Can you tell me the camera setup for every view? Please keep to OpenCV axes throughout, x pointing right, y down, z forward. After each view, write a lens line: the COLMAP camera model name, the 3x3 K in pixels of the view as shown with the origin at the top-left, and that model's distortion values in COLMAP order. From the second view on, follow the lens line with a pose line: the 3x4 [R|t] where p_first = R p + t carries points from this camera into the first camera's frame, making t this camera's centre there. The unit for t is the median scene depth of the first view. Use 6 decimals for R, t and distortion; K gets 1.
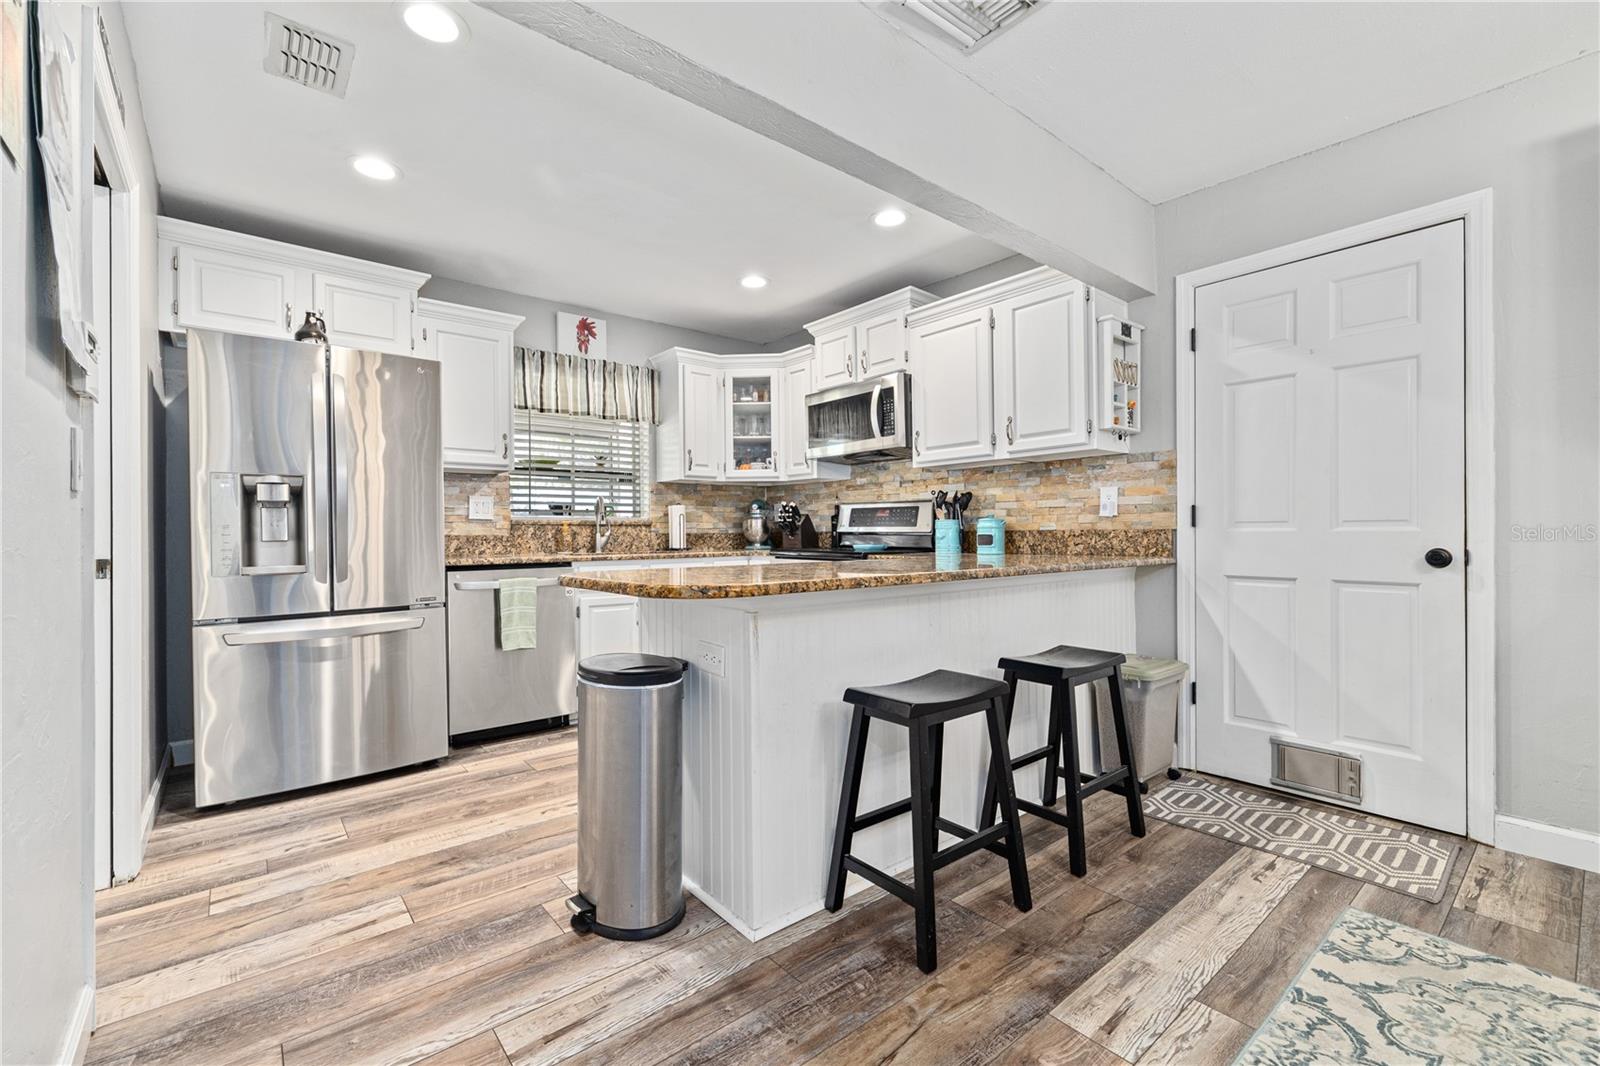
lens RADIAL K [[692.1, 0, 777.8], [0, 692.1, 538.0], [0, 0, 1]] dist [-0.000235, -0.000110]
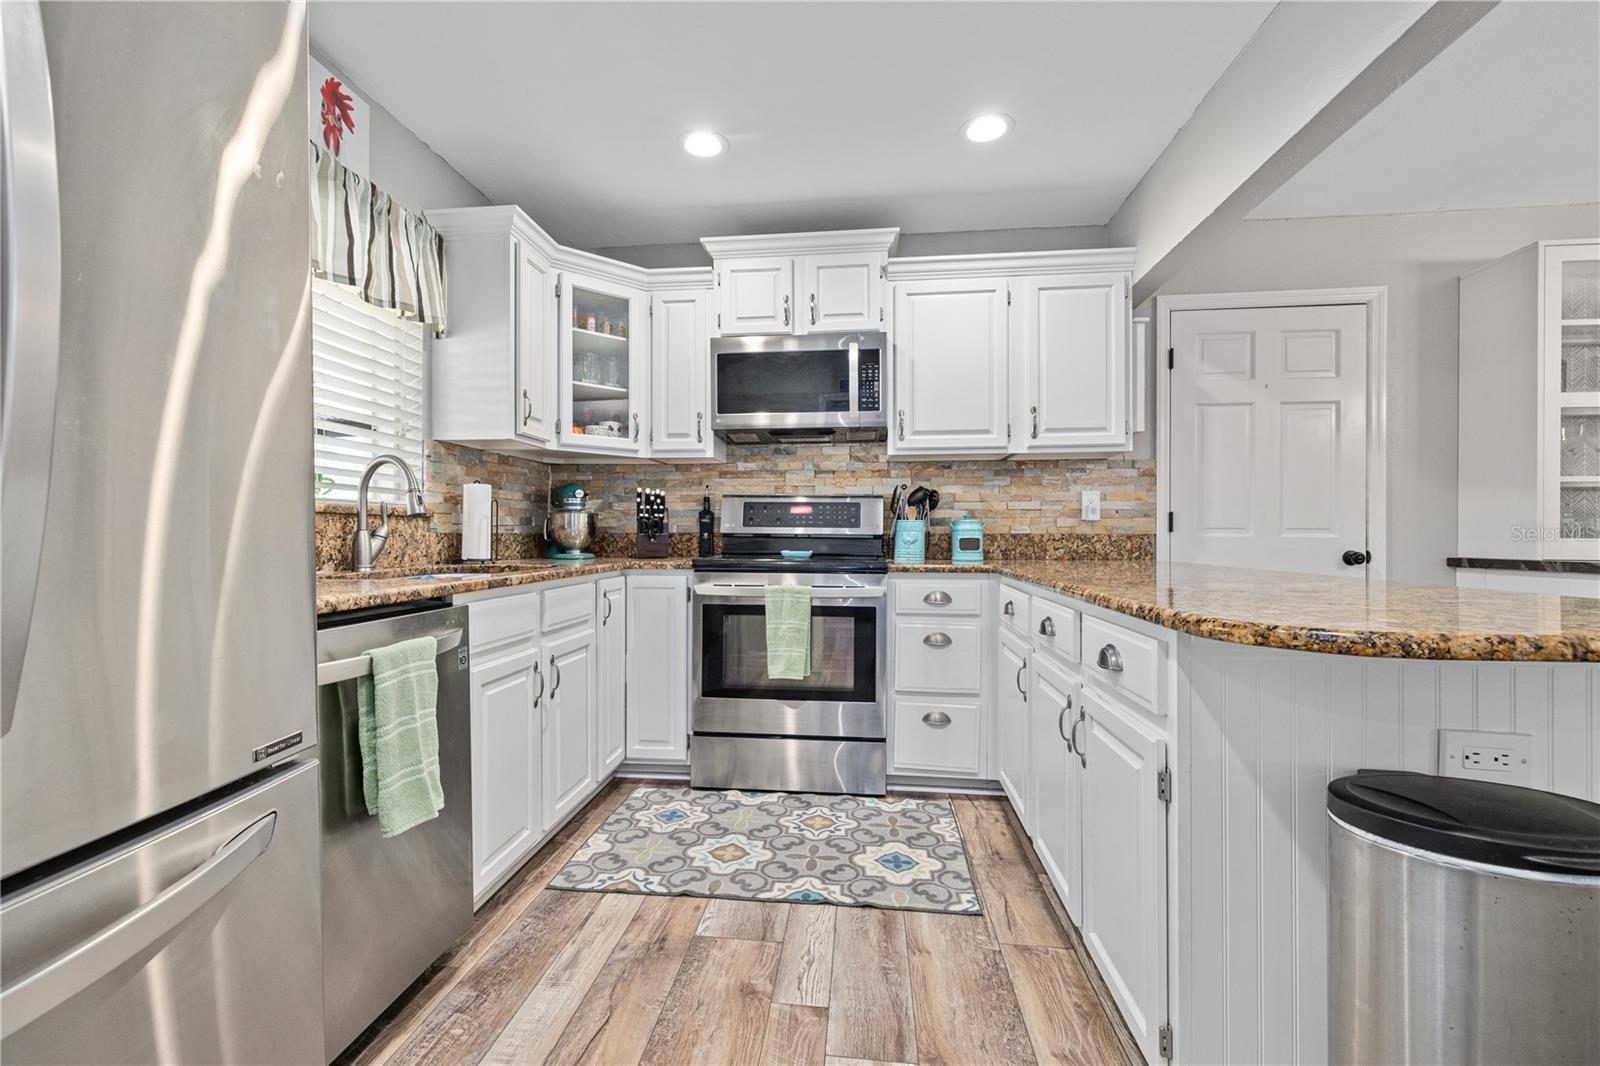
lens RADIAL K [[692.1, 0, 777.8], [0, 692.1, 538.0], [0, 0, 1]] dist [-0.000235, -0.000110]
pose [[0.709472, 0.005983, 0.704709, -0.452332], [-0.001496, 0.999974, -0.006984, 0.001212], [-0.704732, 0.003901, 0.709462, 0.510119]]
